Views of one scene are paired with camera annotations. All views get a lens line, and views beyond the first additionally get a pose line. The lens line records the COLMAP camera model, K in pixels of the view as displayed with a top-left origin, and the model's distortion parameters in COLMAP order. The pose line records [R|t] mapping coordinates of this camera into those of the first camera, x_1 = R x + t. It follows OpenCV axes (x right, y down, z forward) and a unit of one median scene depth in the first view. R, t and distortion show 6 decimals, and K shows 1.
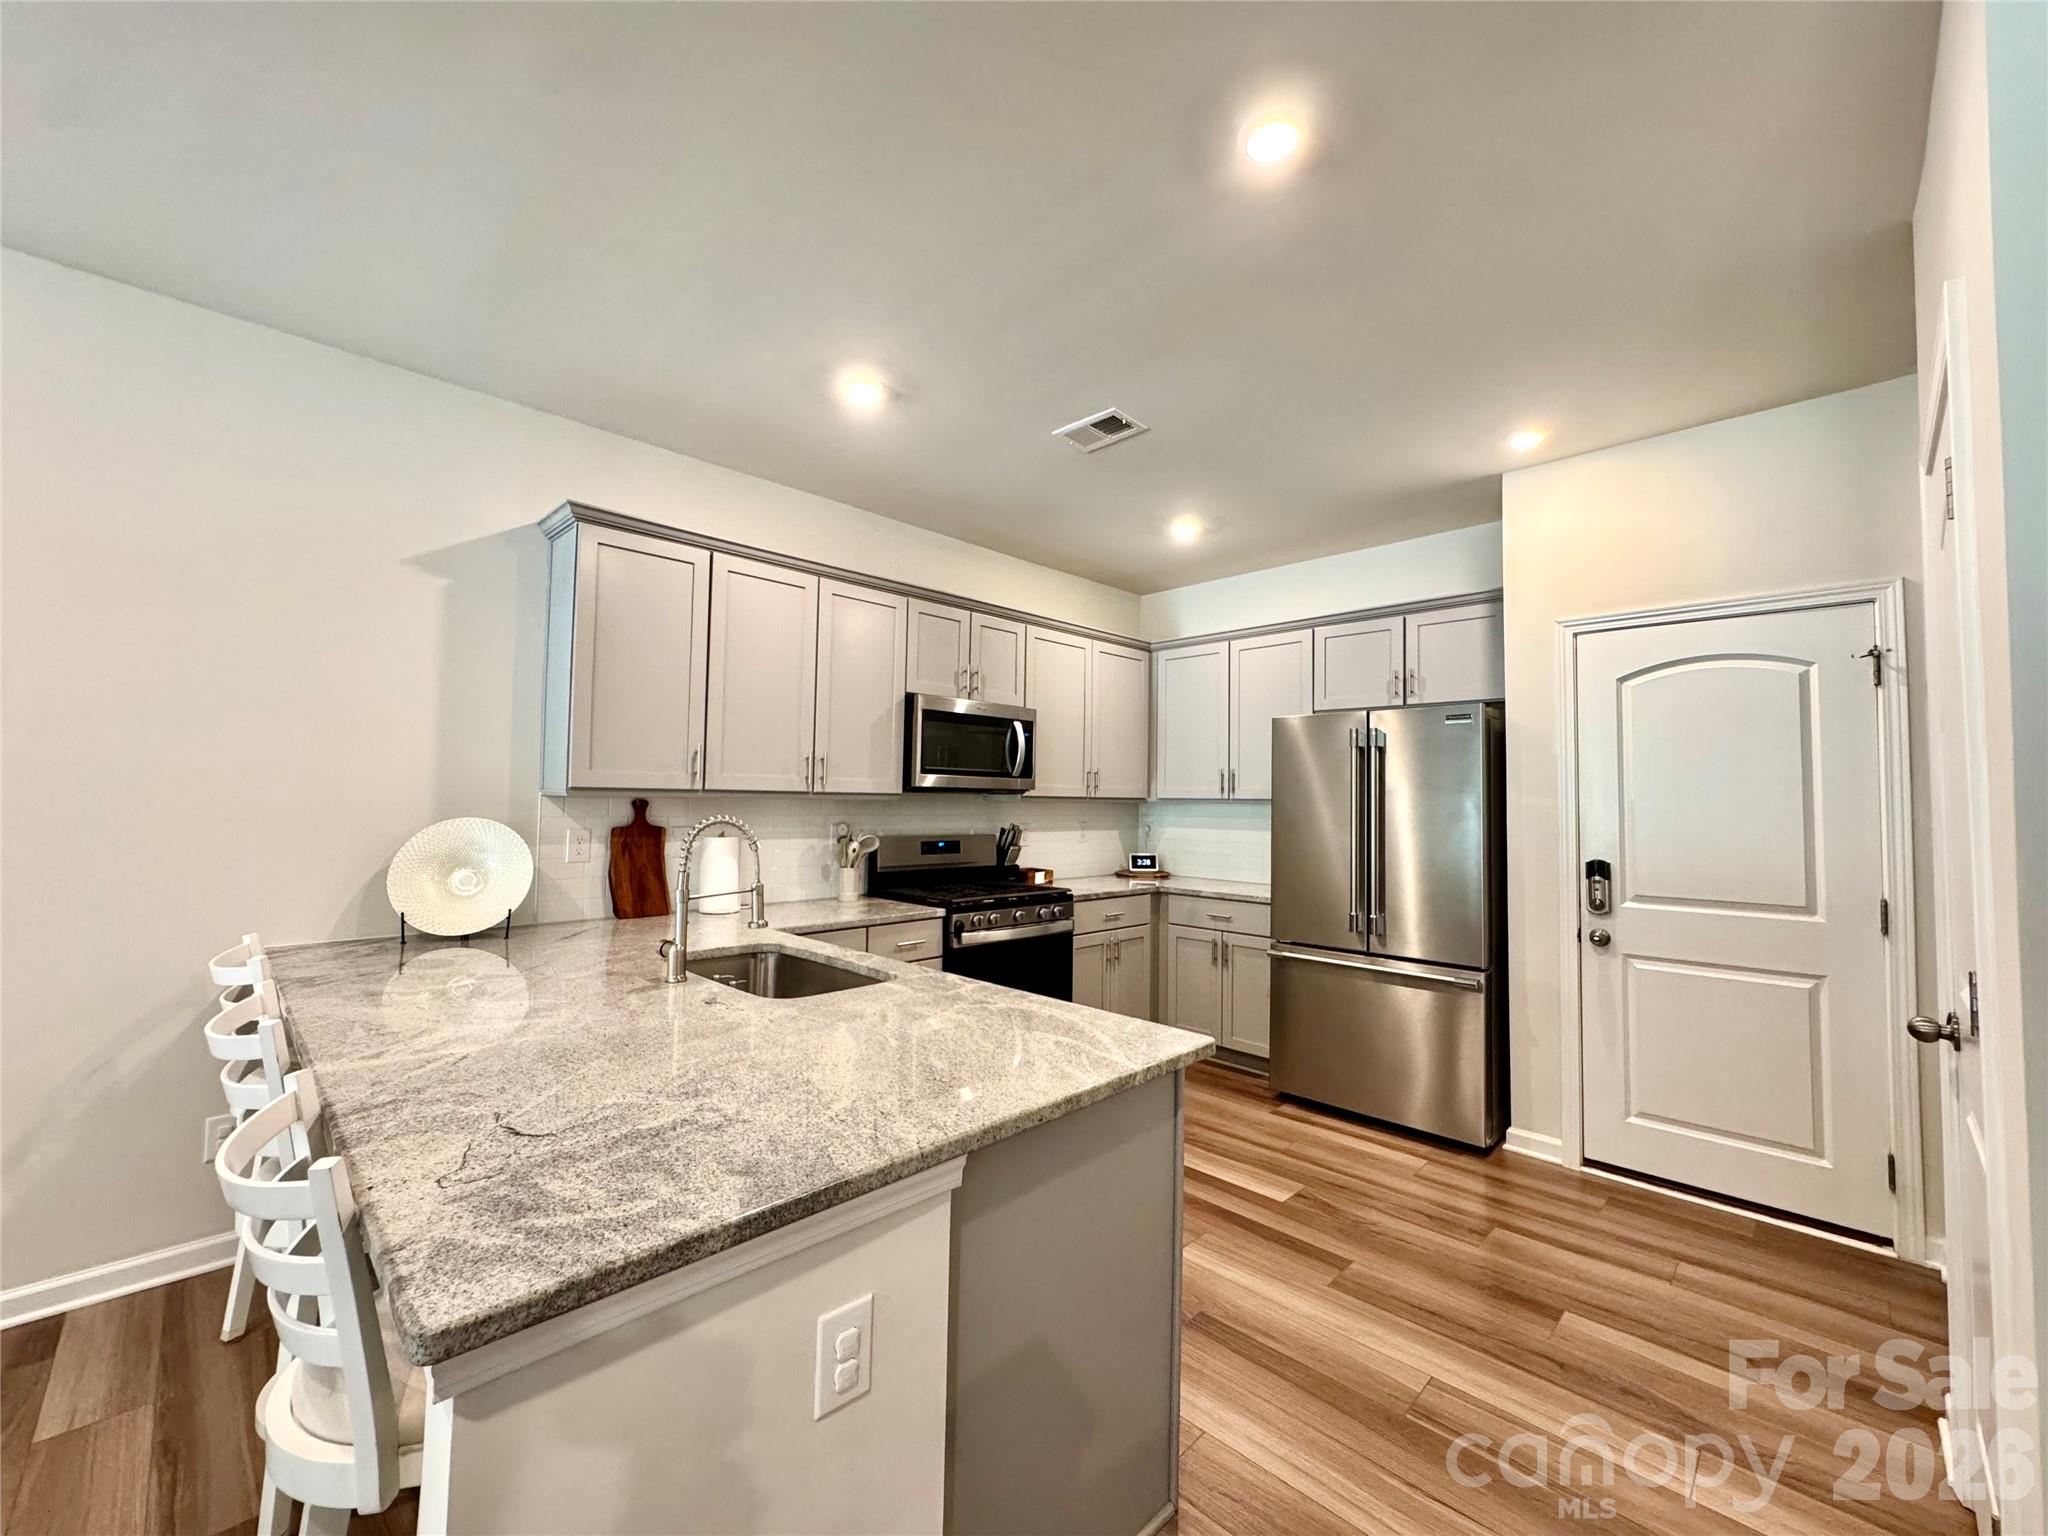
lens RADIAL K [[819.6, 0, 1015.1], [0, 819.6, 757.6], [0, 0, 1]] dist [-0.001319, -0.000400]
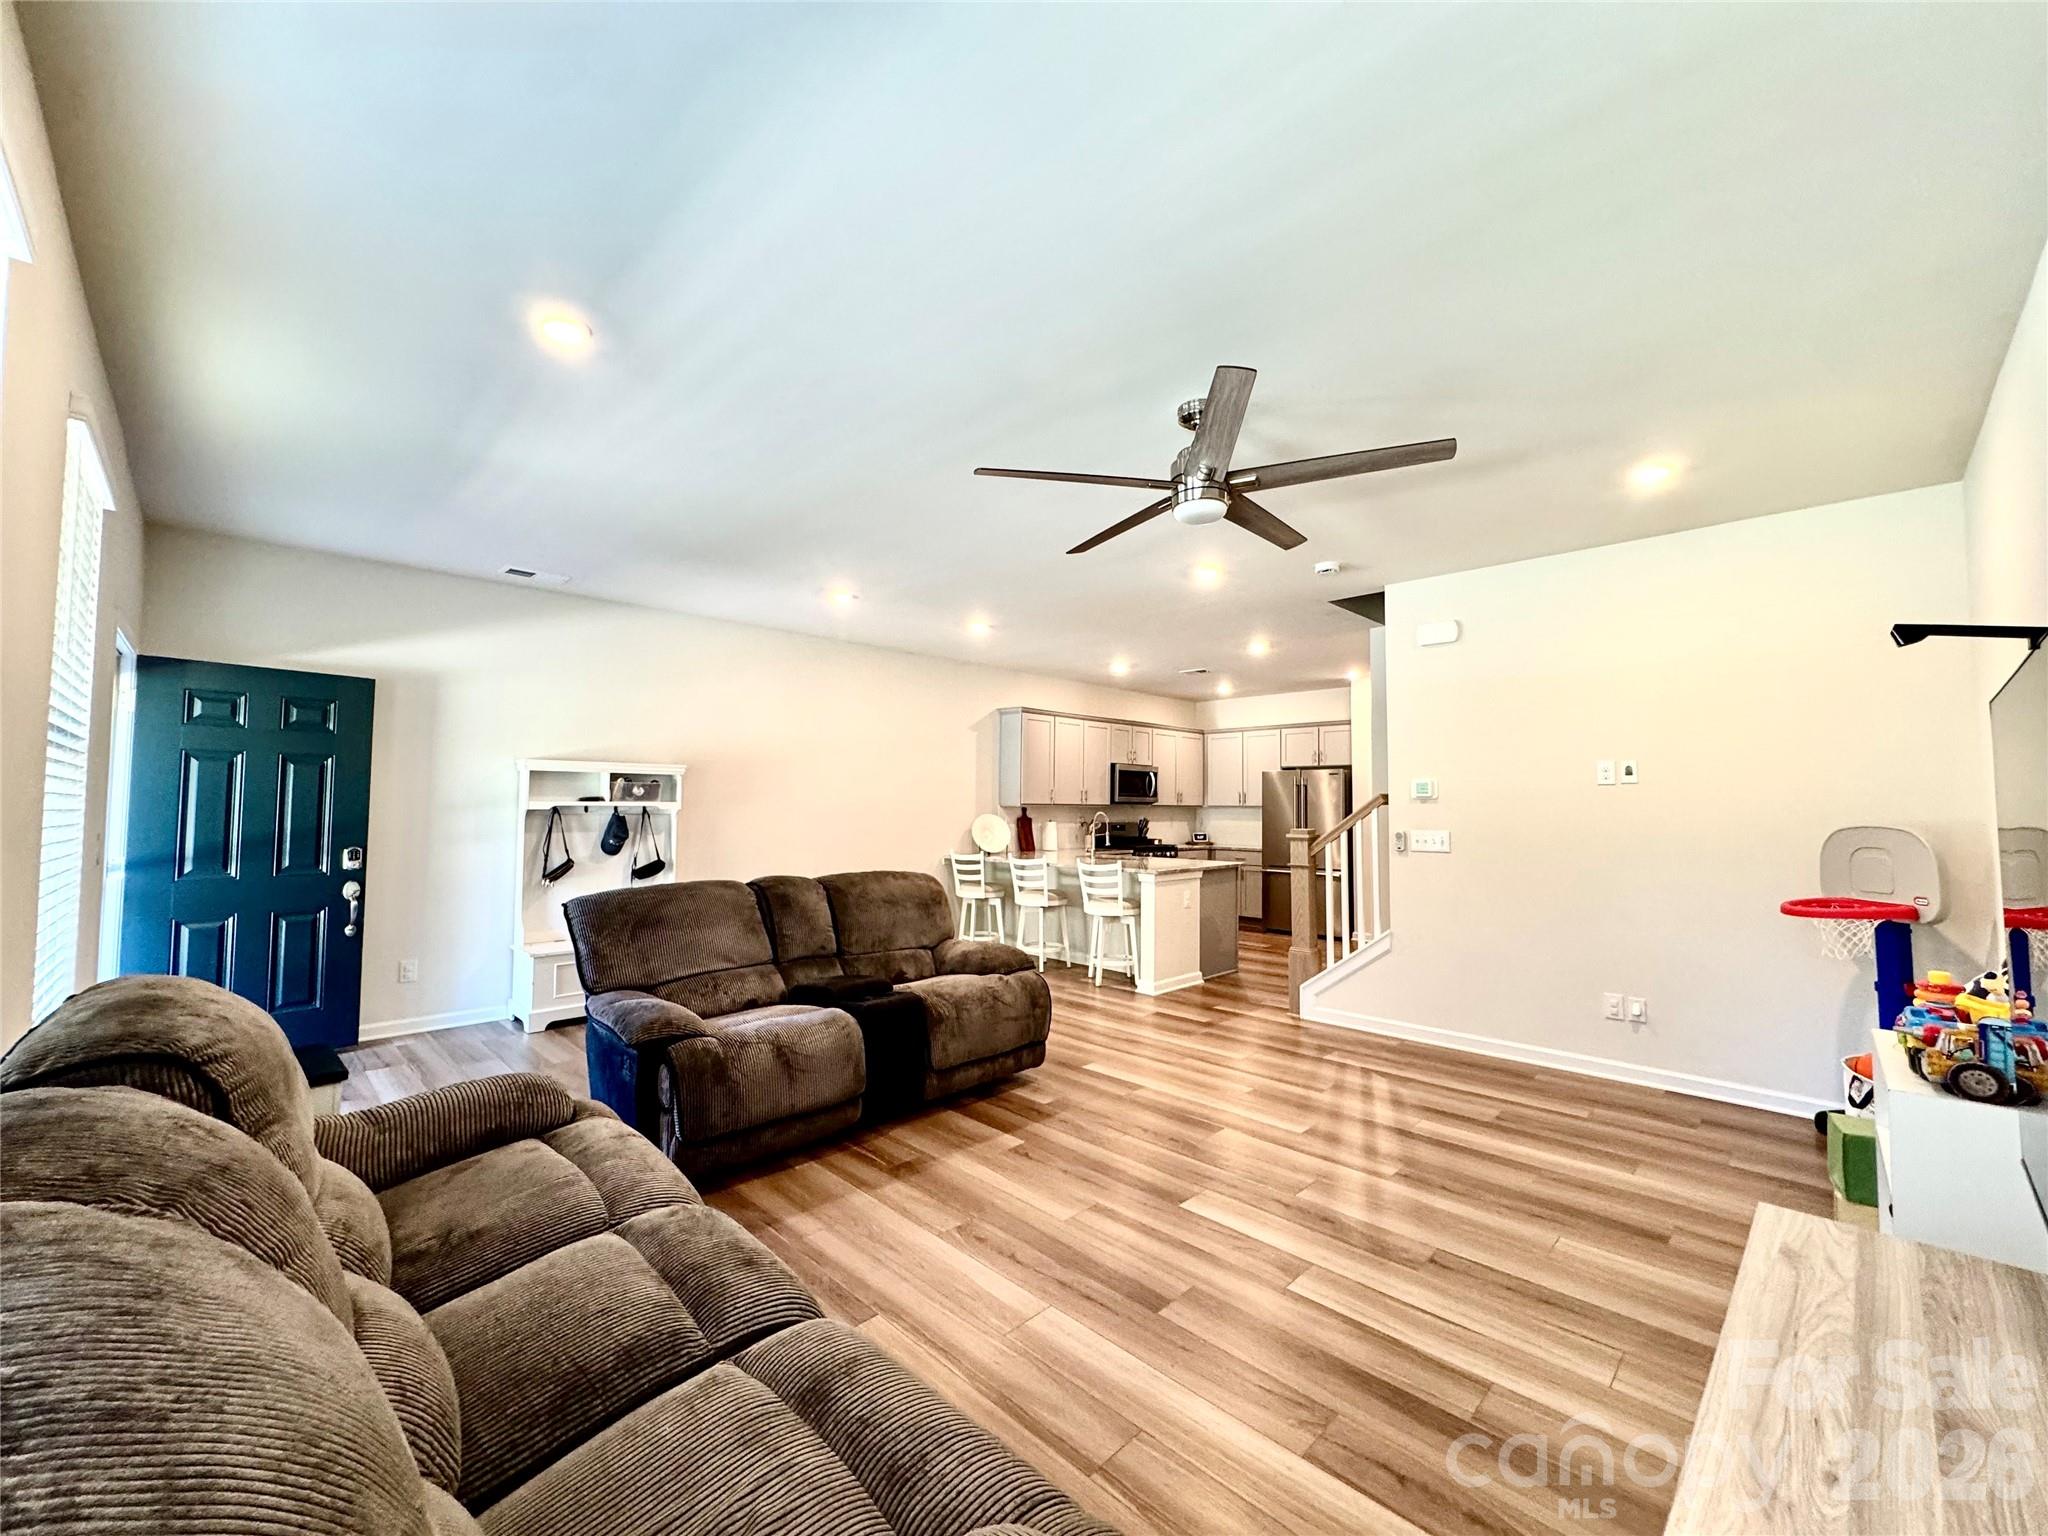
lens RADIAL K [[819.6, 0, 1029.7], [0, 819.6, 771.2], [0, 0, 1]] dist [-0.001319, -0.000400]
pose [[0.999840, -0.006837, 0.016514, -0.373395], [0.006720, 0.999952, 0.007117, -0.067203], [-0.016562, -0.007005, 0.999838, -1.276895]]
